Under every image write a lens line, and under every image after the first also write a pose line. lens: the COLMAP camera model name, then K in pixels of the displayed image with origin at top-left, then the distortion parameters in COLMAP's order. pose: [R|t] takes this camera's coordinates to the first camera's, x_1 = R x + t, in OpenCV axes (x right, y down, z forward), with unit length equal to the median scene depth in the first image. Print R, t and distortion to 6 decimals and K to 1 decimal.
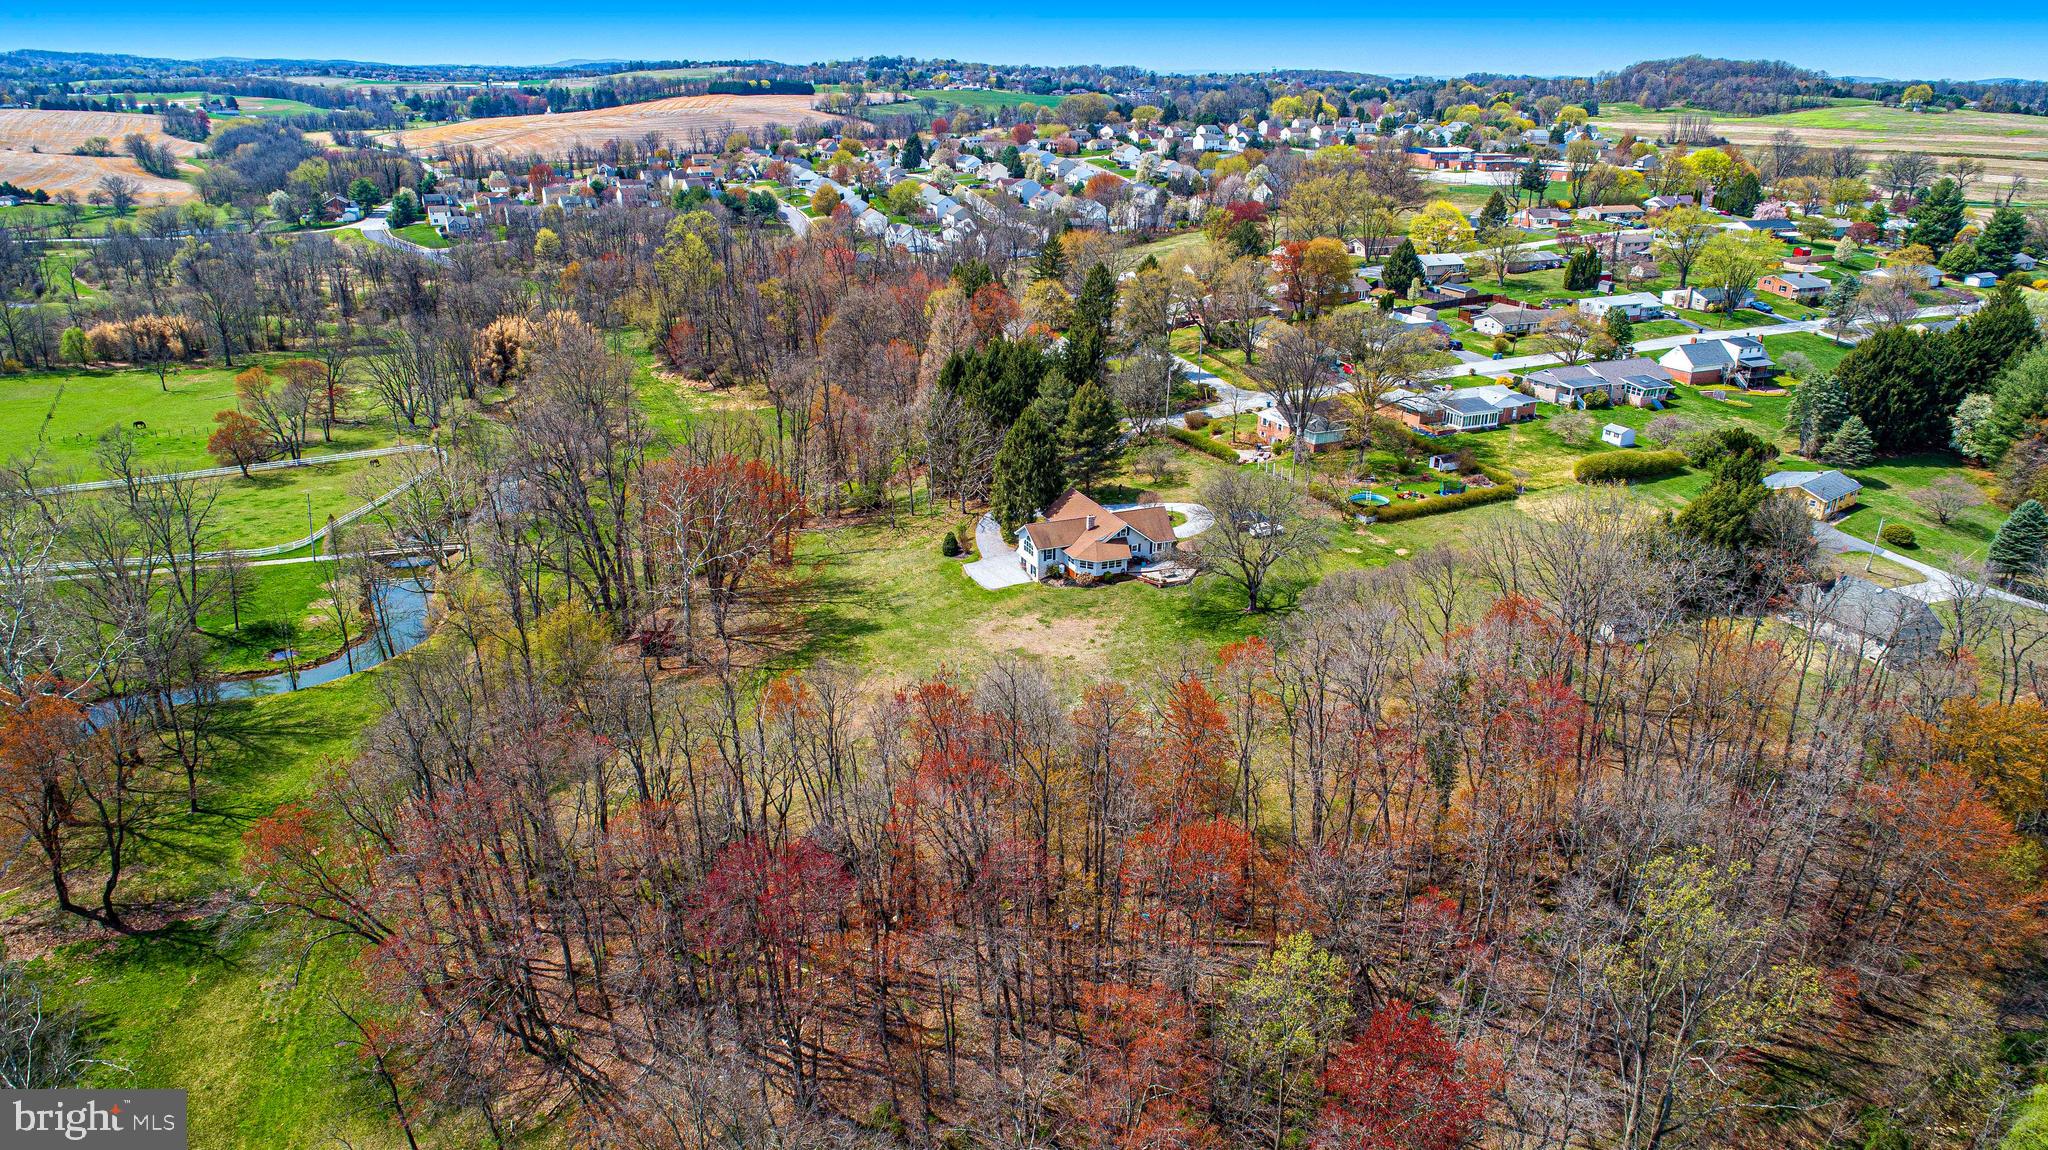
lens RADIAL K [[1375.6, 0, 1028.8], [0, 1375.6, 576.0], [0, 0, 1]] dist [-0.014835, 0.005400]
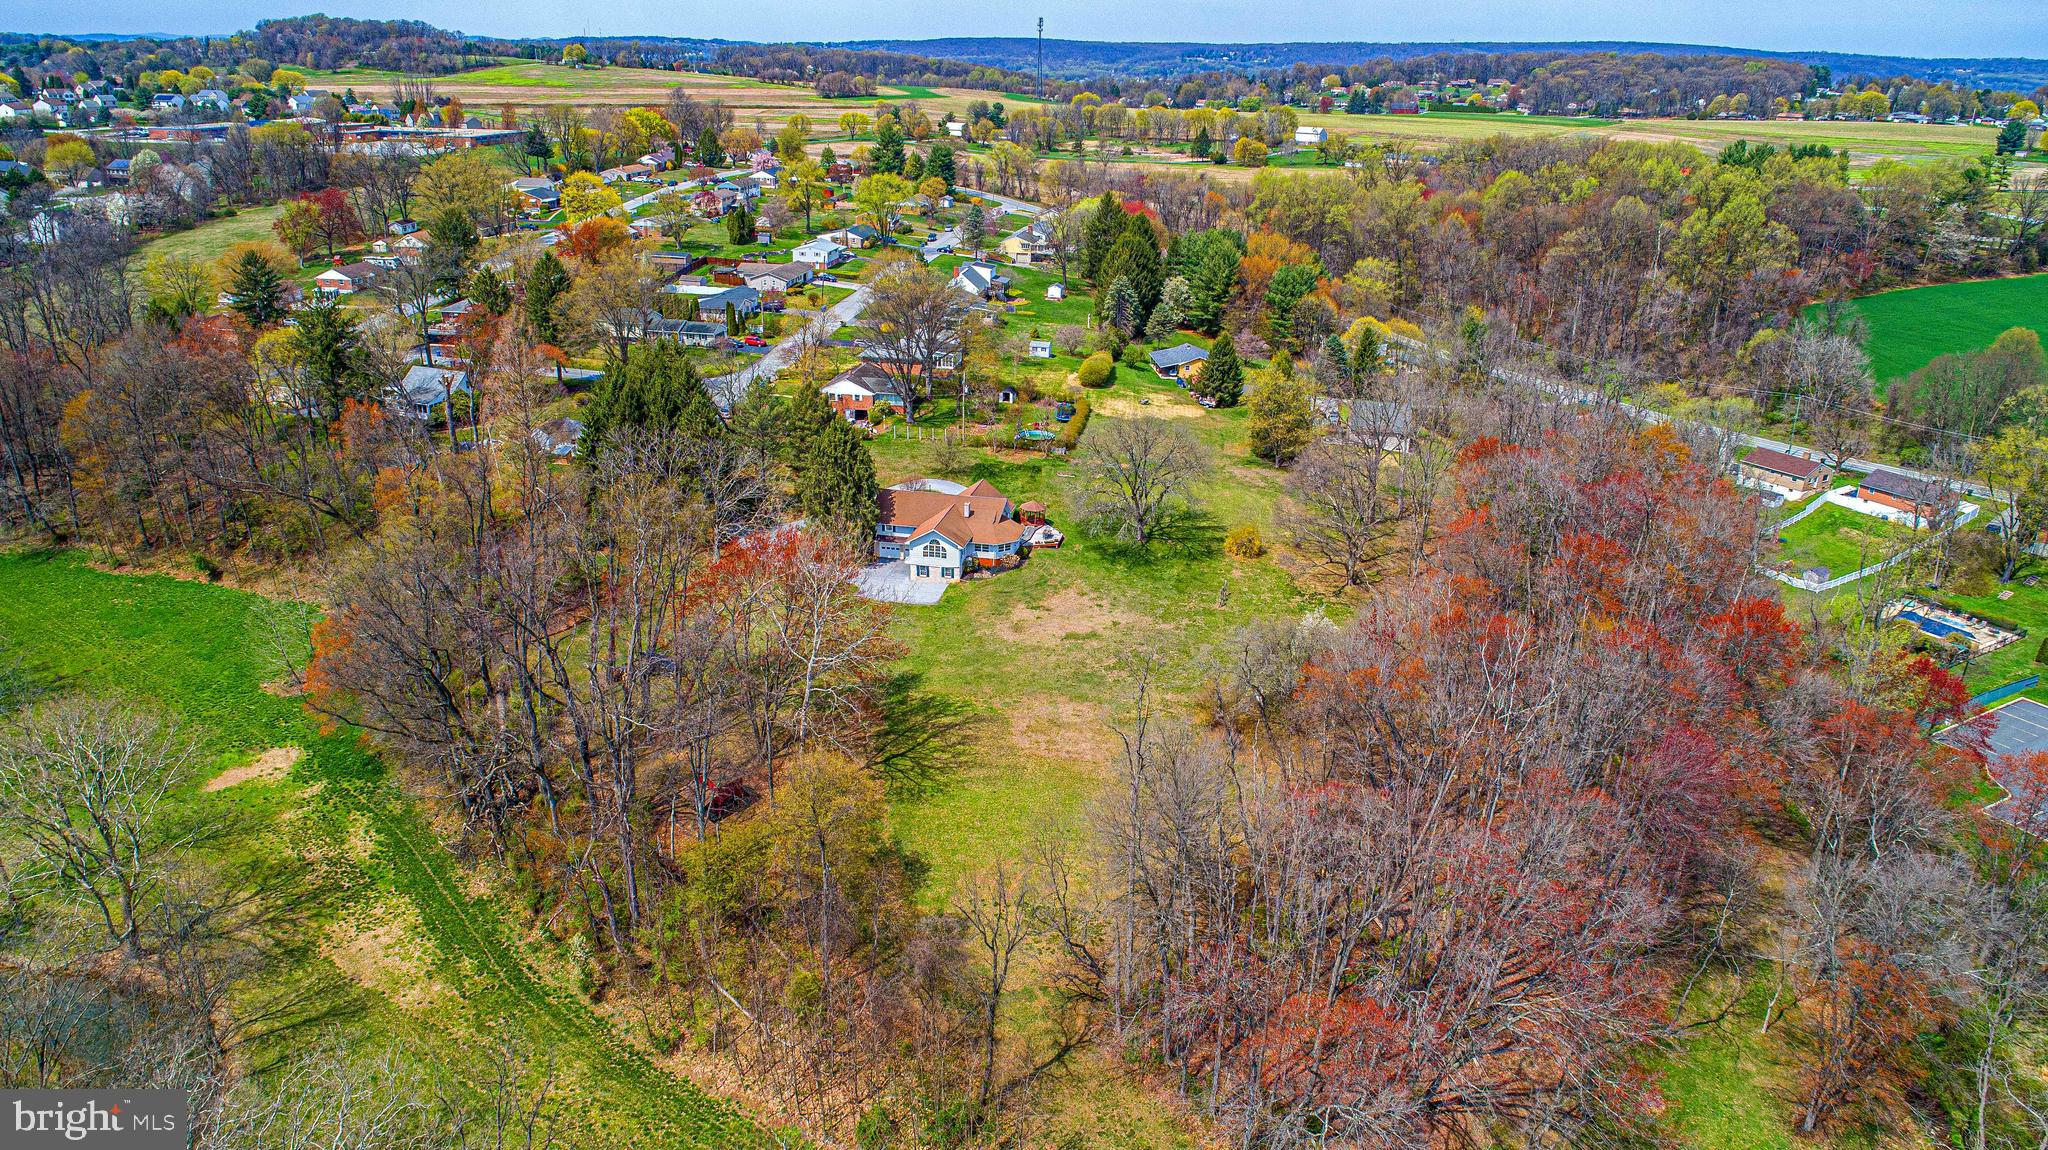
lens RADIAL K [[1375.6, 0, 1028.8], [0, 1375.6, 576.0], [0, 0, 1]] dist [-0.014835, 0.005400]
pose [[0.573326, -0.295246, 0.764282, -0.386956], [0.274468, 0.948128, 0.160374, -0.077591], [-0.771987, 0.117825, 0.624622, 0.199053]]
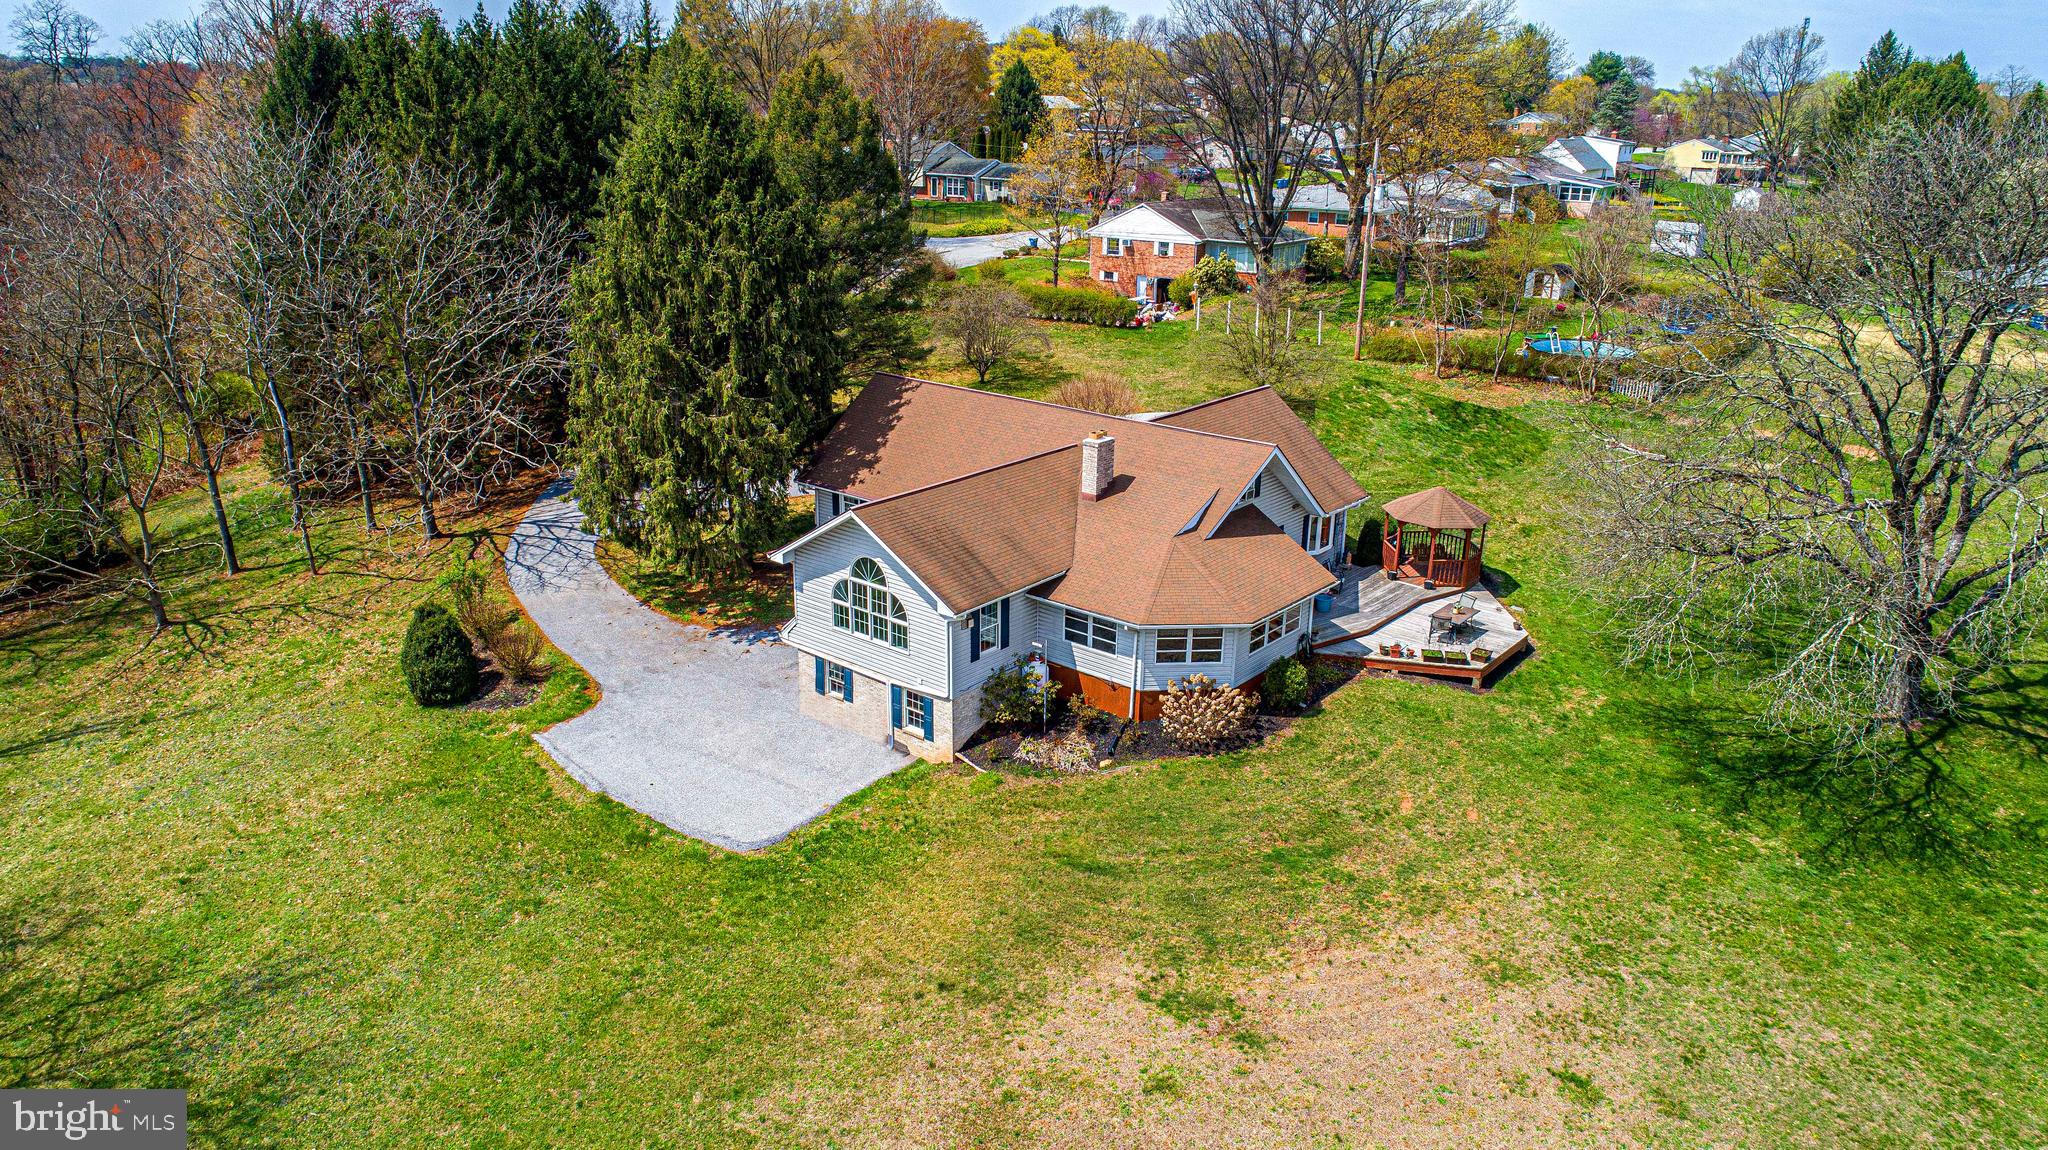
lens RADIAL K [[1375.6, 0, 1028.8], [0, 1375.6, 576.0], [0, 0, 1]] dist [-0.014835, 0.005400]
pose [[0.889517, -0.149711, 0.431679, -0.039659], [0.157838, 0.987316, 0.017172, -0.014527], [-0.428774, 0.052860, 0.901864, 0.440719]]
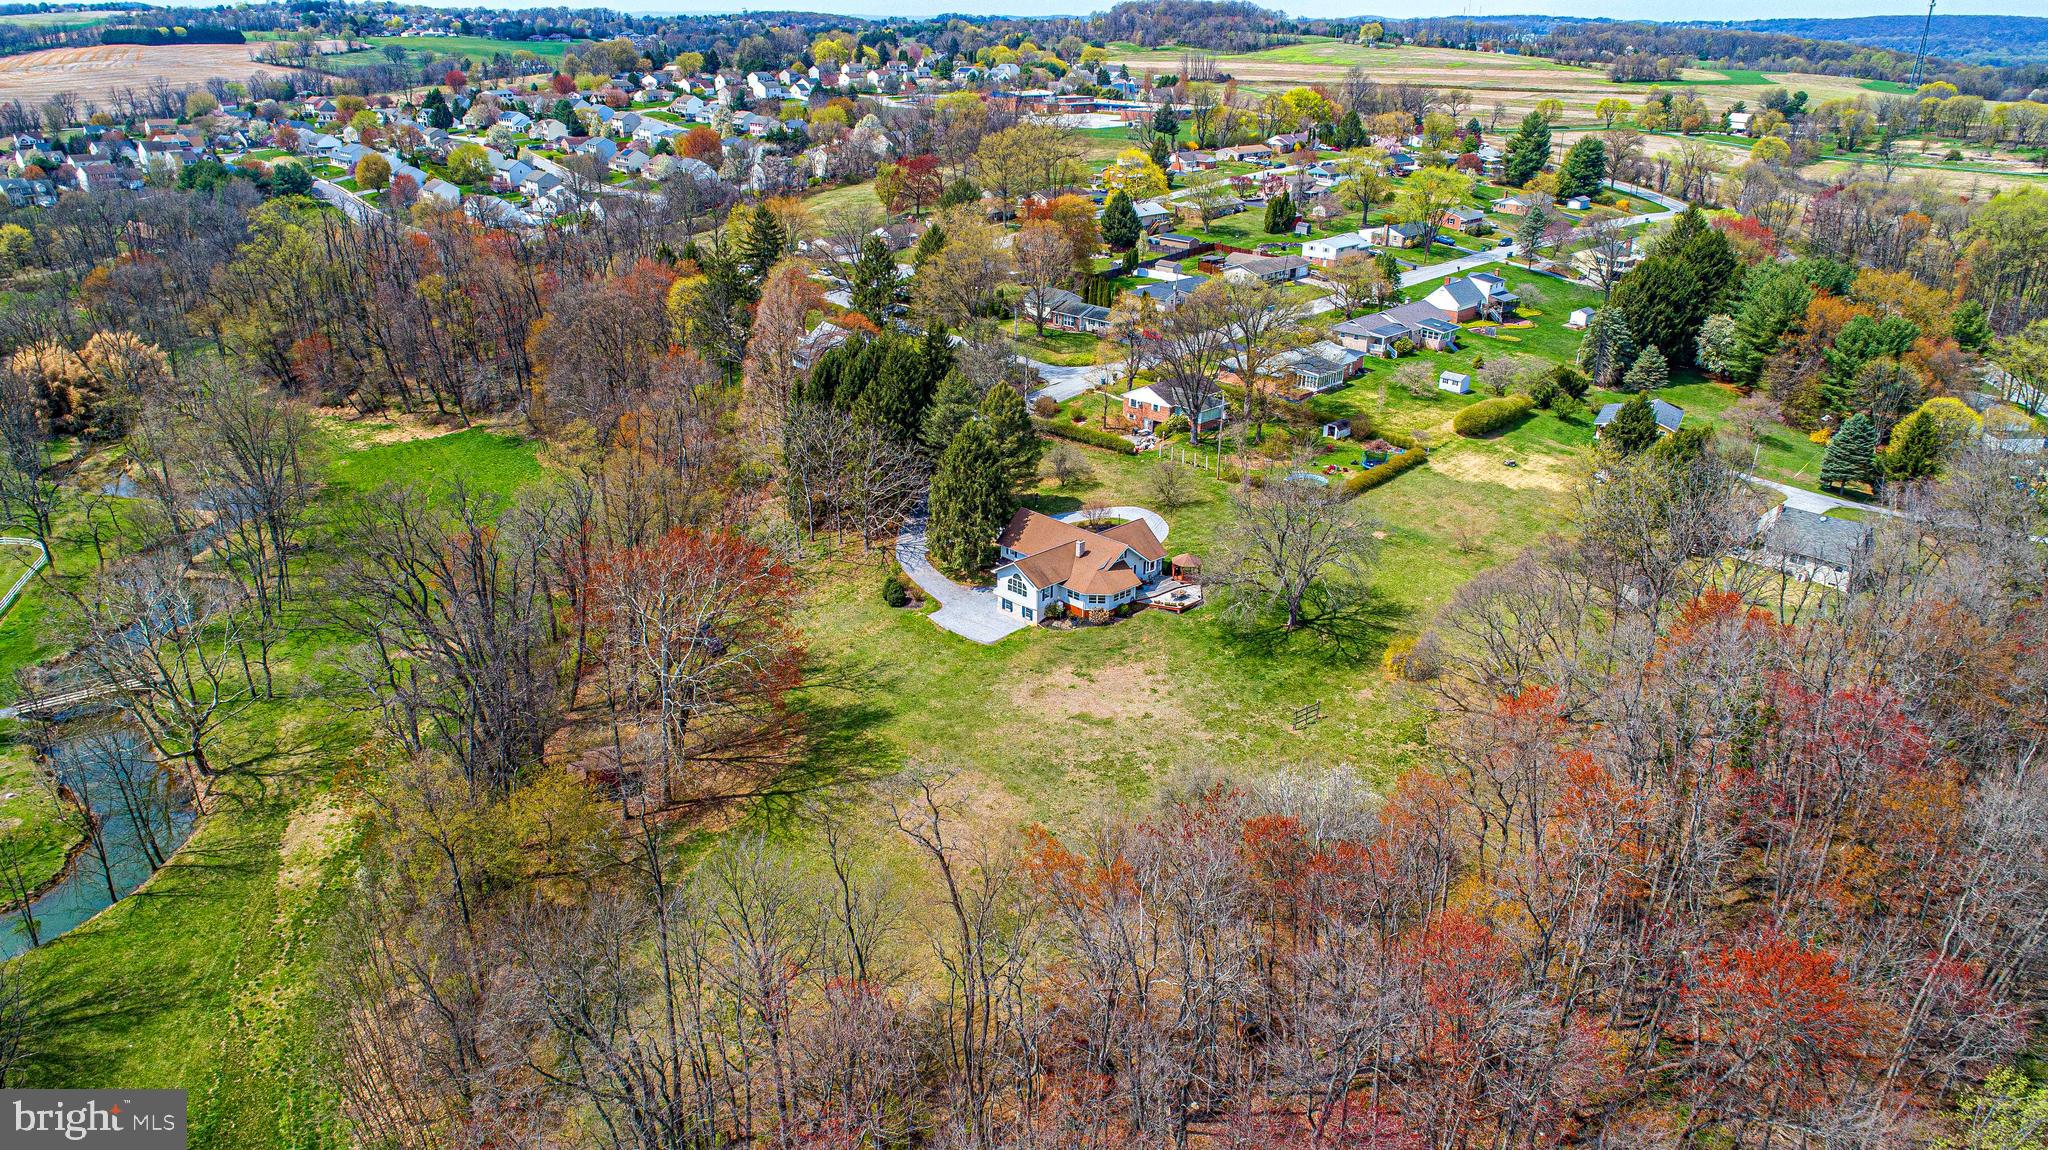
lens RADIAL K [[1375.6, 0, 1028.8], [0, 1375.6, 576.0], [0, 0, 1]] dist [-0.014835, 0.005400]
pose [[0.932072, -0.138987, 0.334552, -0.154968], [0.126332, 0.990208, 0.059408, -0.043111], [-0.339533, -0.013108, 0.940503, 0.108182]]
